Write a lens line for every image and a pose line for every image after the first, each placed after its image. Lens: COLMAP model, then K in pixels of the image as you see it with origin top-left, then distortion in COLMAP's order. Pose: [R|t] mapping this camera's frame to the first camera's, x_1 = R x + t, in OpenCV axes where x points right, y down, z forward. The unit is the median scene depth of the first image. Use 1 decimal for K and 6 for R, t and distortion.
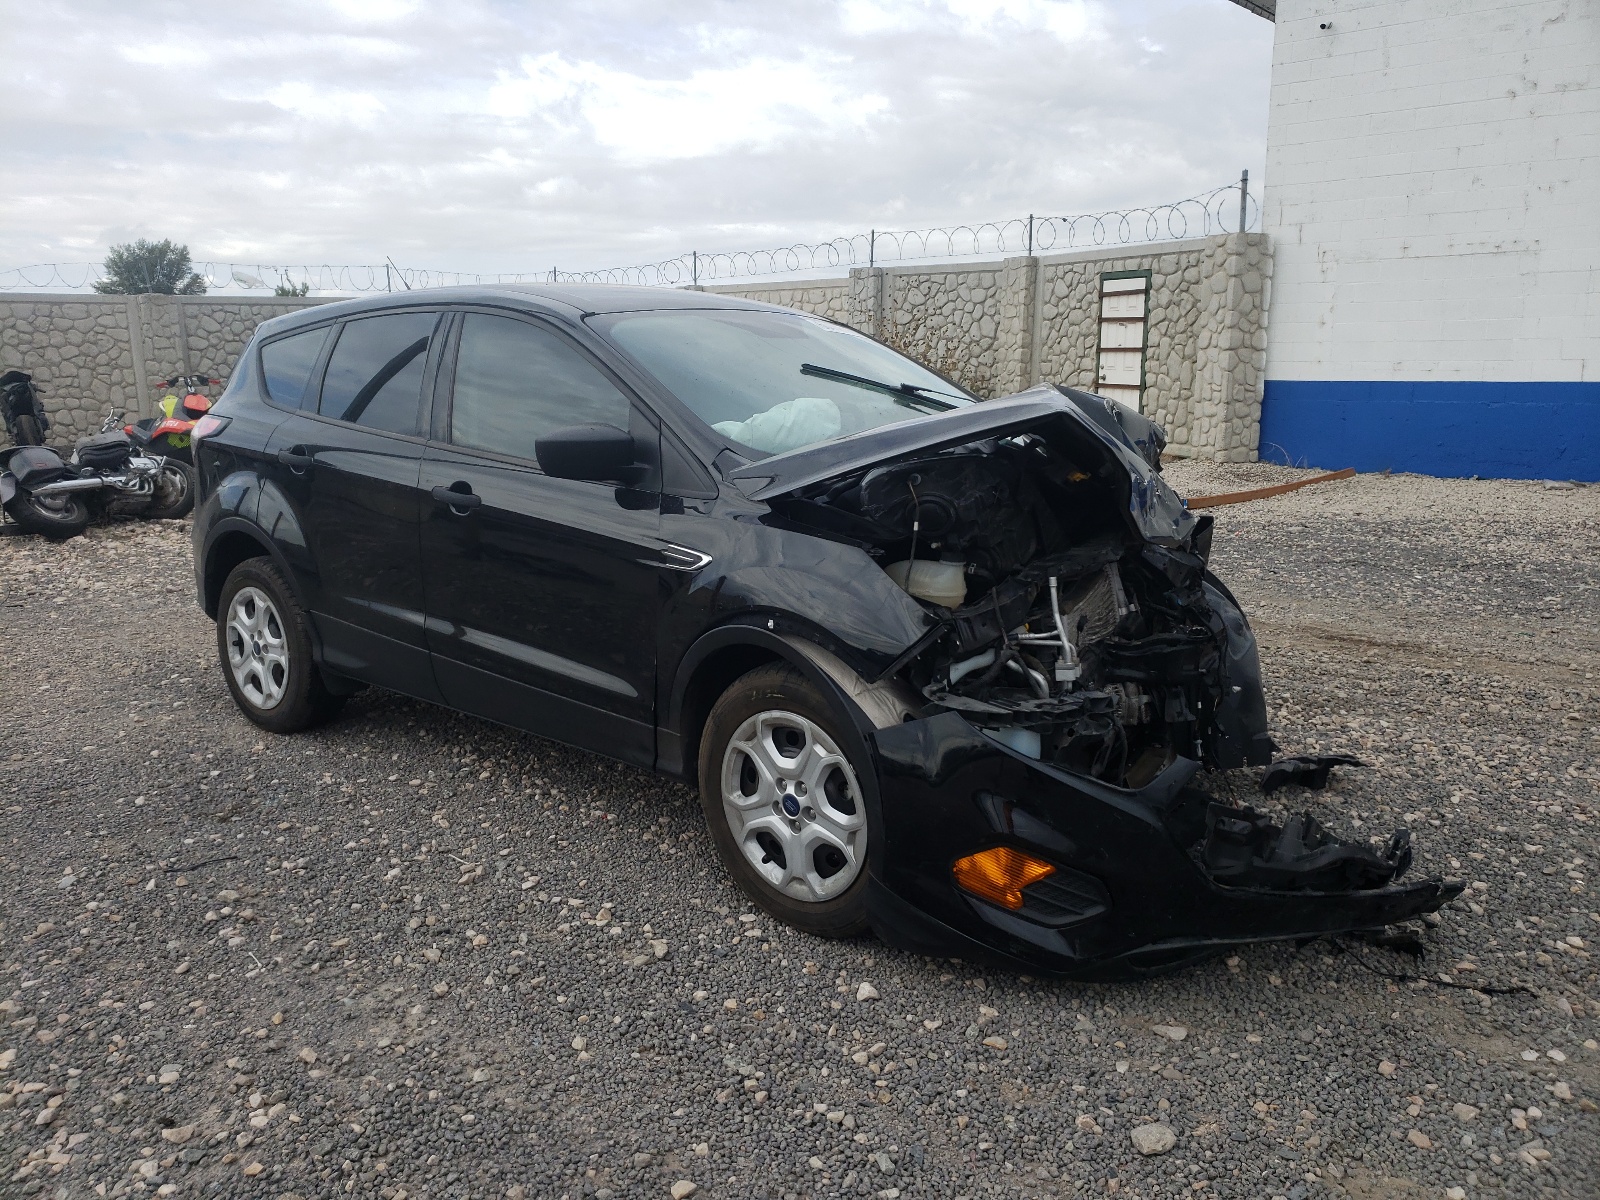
lens RADIAL K [[1216.7, 0, 801.0], [0, 1216.7, 600.8], [0, 0, 1]] dist [0.006681, -0.003825]
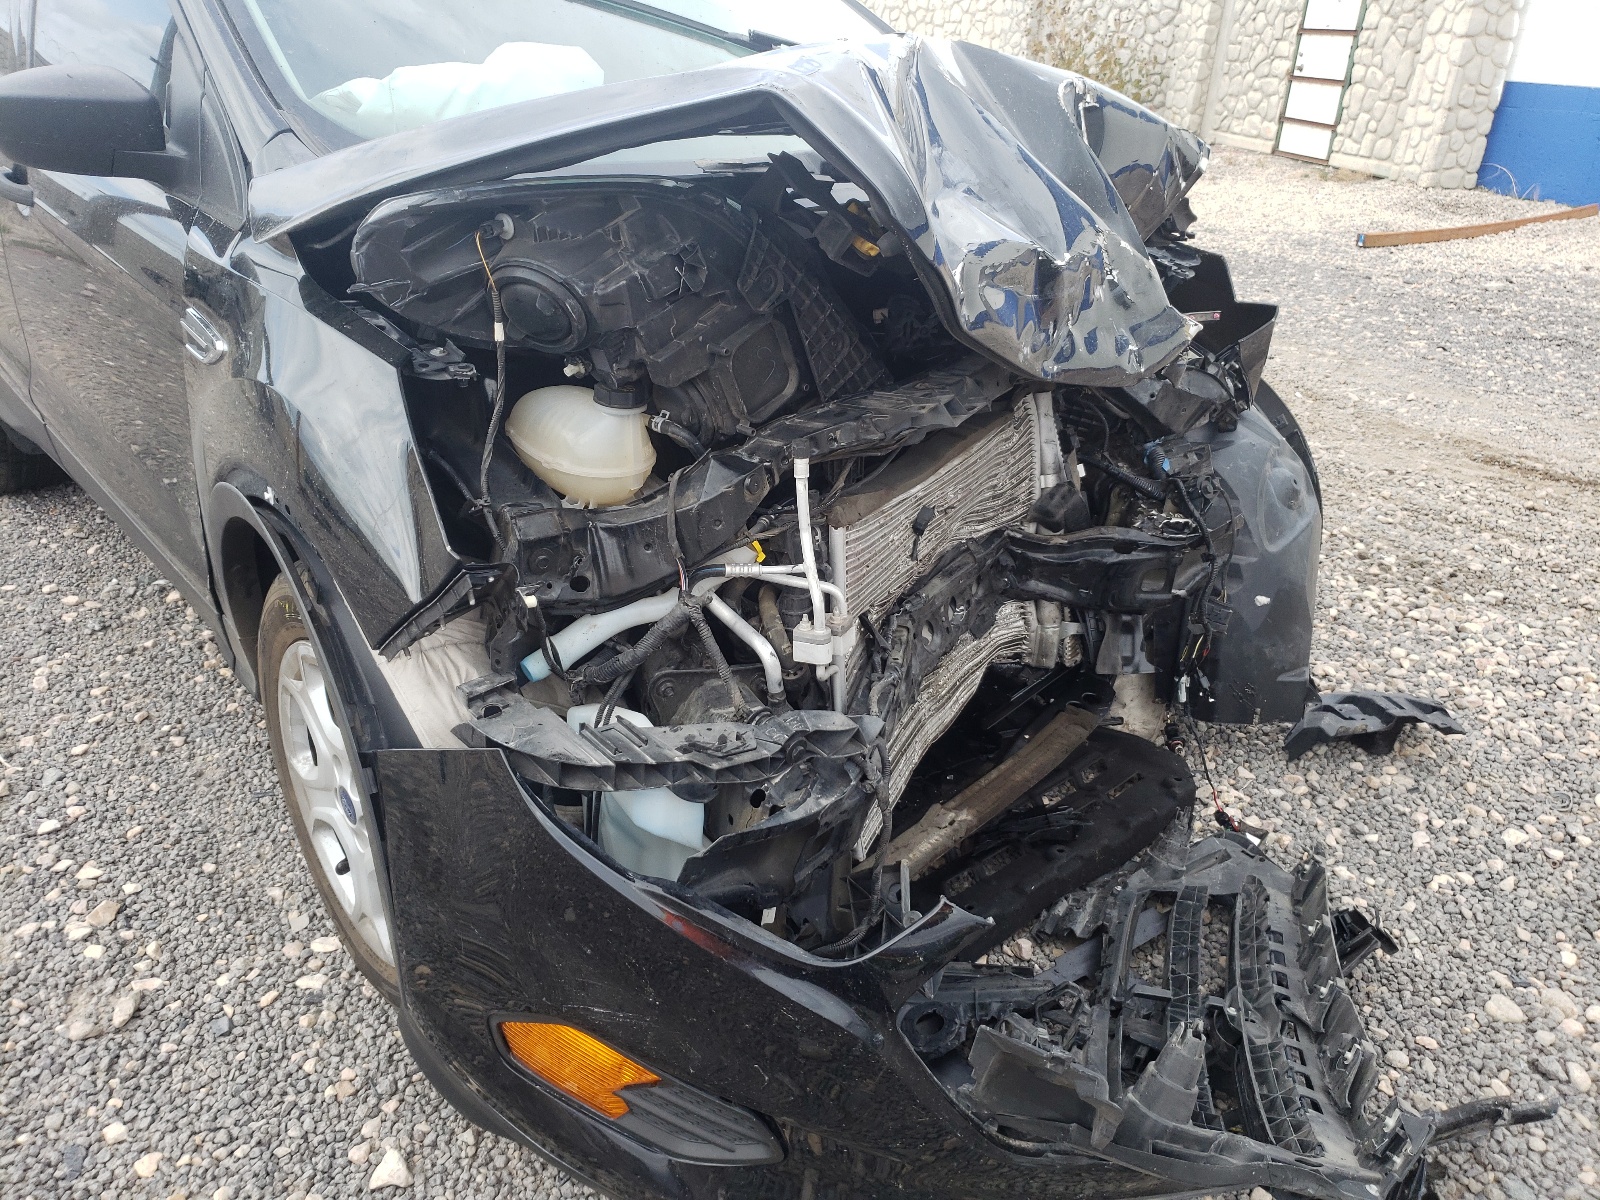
lens RADIAL K [[1234.6, 0, 800.2], [0, 1234.6, 602.9], [0, 0, 1]] dist [0.040270, -0.029371]
pose [[0.989902, 0.101104, -0.099362, 0.186422], [-0.074816, 0.967985, 0.239598, -0.058221], [0.120405, -0.229745, 0.965774, 0.361985]]
